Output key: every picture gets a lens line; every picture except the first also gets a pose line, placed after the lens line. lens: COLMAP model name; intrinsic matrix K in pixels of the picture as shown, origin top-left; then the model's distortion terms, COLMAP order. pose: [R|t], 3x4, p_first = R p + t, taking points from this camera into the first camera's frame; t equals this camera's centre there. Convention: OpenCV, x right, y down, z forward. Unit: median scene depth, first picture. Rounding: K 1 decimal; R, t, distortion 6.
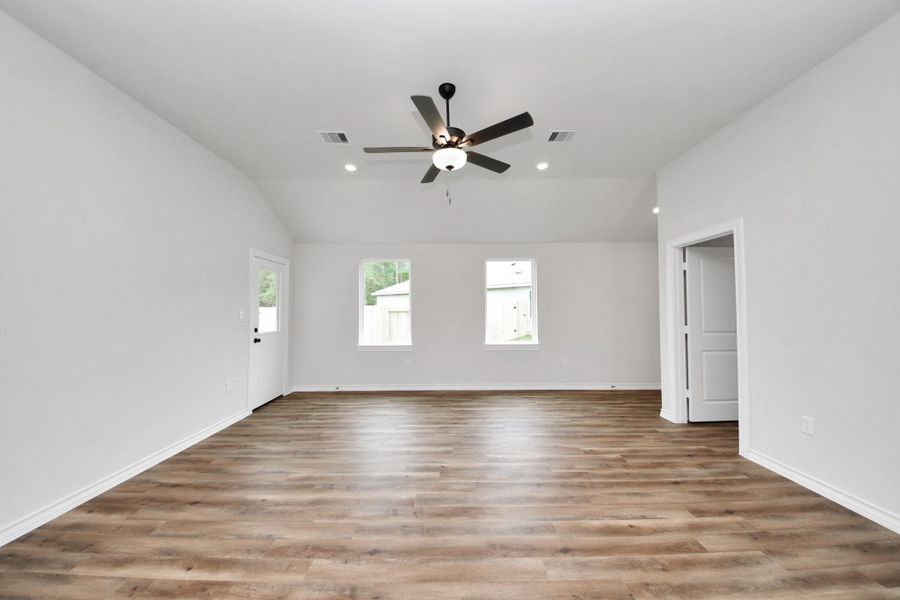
lens RADIAL K [[321.6, 0, 445.2], [0, 321.6, 303.3], [0, 0, 1]] dist [0.012577, -0.003281]
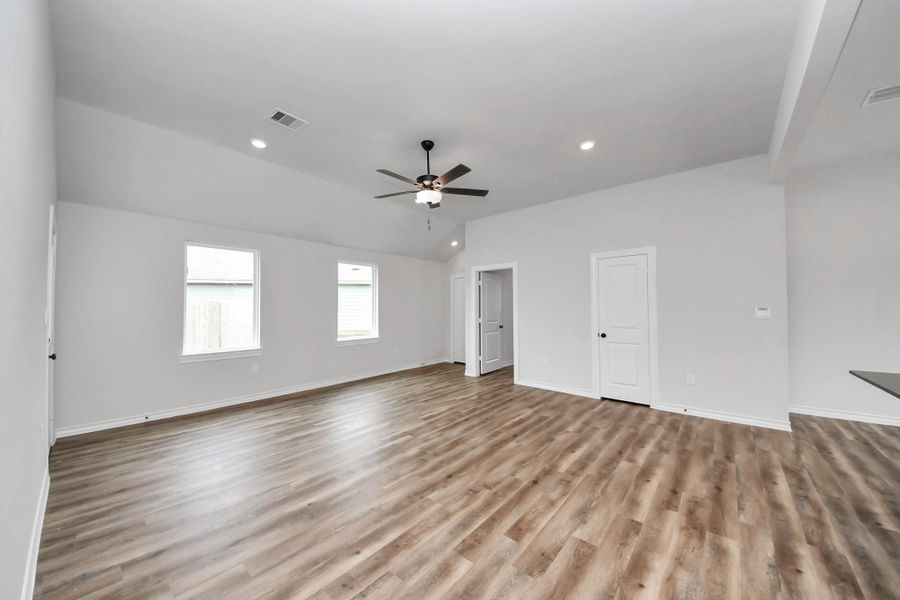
lens RADIAL K [[321.6, 0, 449.2], [0, 321.6, 297.2], [0, 0, 1]] dist [0.012577, -0.003281]
pose [[0.649023, 0.028911, 0.760219, -0.833526], [-0.016932, 0.999579, -0.023559, 0.006315], [-0.760580, 0.002418, 0.649239, 0.046807]]
